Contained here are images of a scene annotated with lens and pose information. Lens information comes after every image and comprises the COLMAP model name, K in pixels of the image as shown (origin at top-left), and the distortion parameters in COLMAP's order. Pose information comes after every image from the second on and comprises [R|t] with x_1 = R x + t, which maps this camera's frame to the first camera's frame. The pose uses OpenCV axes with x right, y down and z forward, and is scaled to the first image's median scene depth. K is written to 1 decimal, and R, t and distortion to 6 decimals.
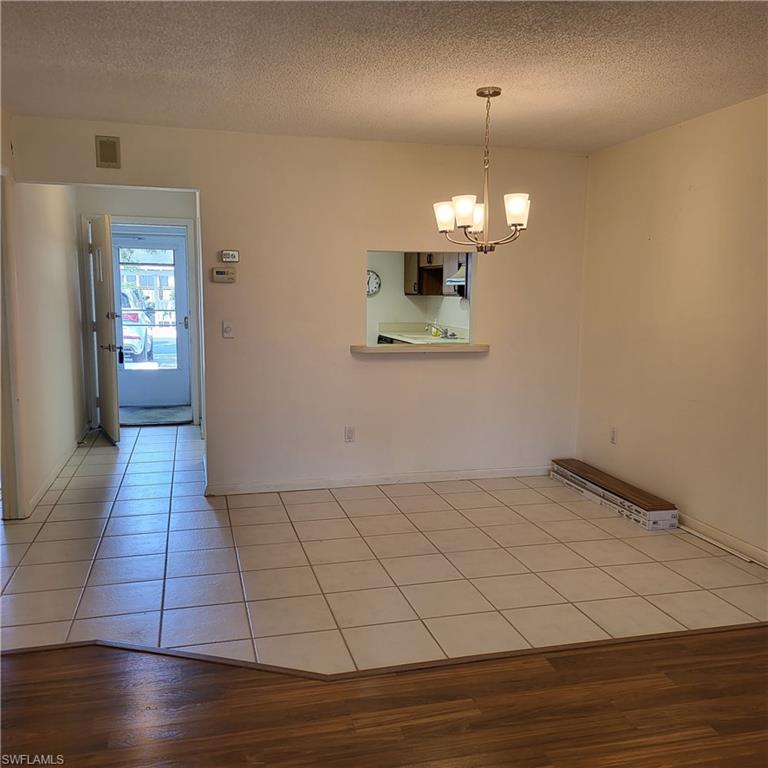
lens RADIAL K [[719.4, 0, 378.6], [0, 719.4, 390.3], [0, 0, 1]] dist [0.049981, -0.009621]
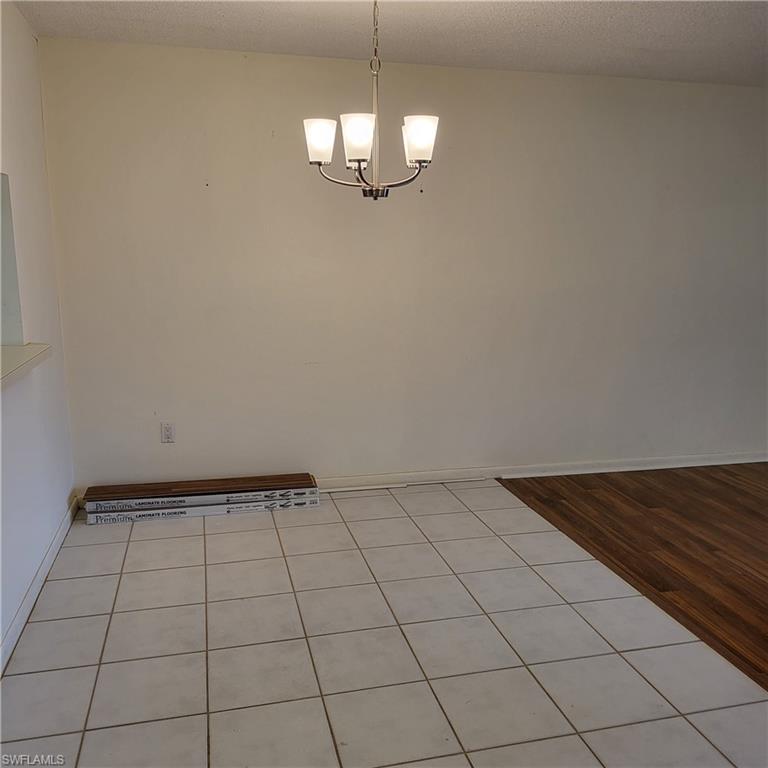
lens RADIAL K [[719.4, 0, 378.6], [0, 719.4, 390.3], [0, 0, 1]] dist [0.049981, -0.009621]
pose [[0.009307, -0.204433, 0.978836, -0.467700], [0.127794, 0.971095, 0.201601, -0.120577], [-0.991757, 0.123214, 0.035163, 0.797939]]
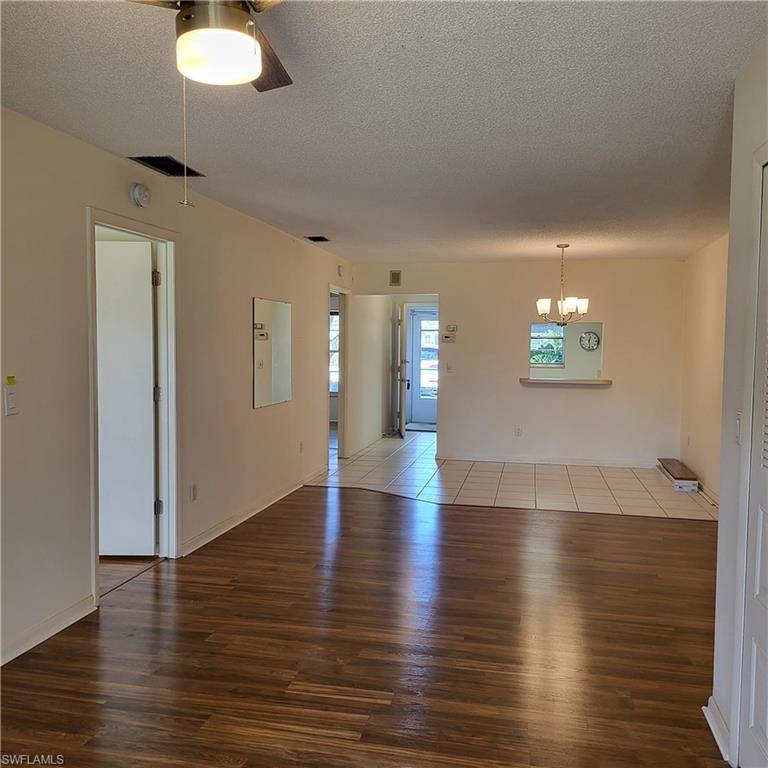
lens RADIAL K [[719.4, 0, 378.6], [0, 719.4, 390.3], [0, 0, 1]] dist [0.049981, -0.009621]
pose [[0.890887, 0.027436, -0.453395, 0.490475], [-0.063005, 0.995989, -0.063532, 0.107240], [0.449833, 0.085166, 0.889043, -0.749443]]
